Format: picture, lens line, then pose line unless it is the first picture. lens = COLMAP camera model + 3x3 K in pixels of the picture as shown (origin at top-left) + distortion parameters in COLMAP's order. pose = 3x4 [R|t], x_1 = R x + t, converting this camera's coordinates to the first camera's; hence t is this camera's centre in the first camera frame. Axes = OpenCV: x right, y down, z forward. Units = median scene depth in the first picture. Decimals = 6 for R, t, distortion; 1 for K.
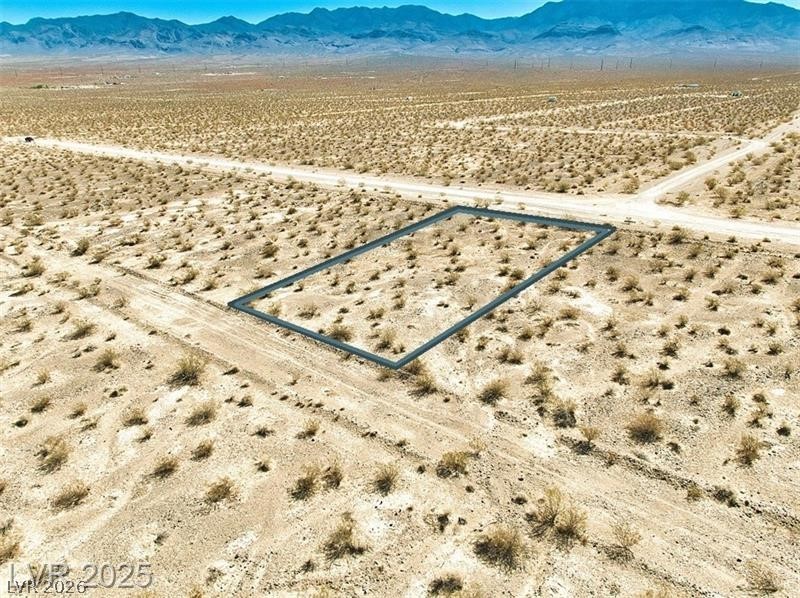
lens RADIAL K [[568.5, 0, 400.4], [0, 568.5, 296.7], [0, 0, 1]] dist [0.000600, -0.006660]
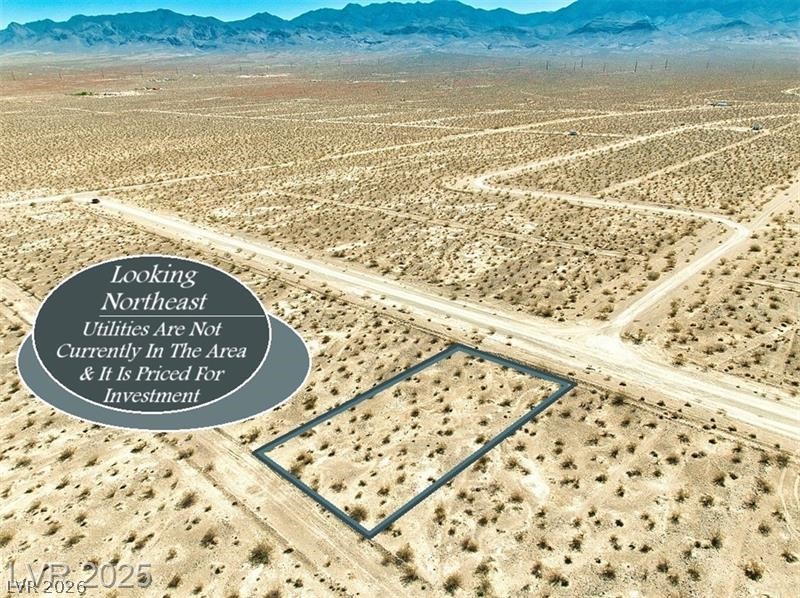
lens RADIAL K [[553.6, 0, 400.4], [0, 553.6, 299.0], [0, 0, 1]] dist [-0.002064, -0.003460]
pose [[0.998708, 0.015416, -0.048430, 0.056364], [-0.014785, 0.999802, 0.013347, -0.456547], [0.048627, -0.012614, 0.998737, -0.387079]]
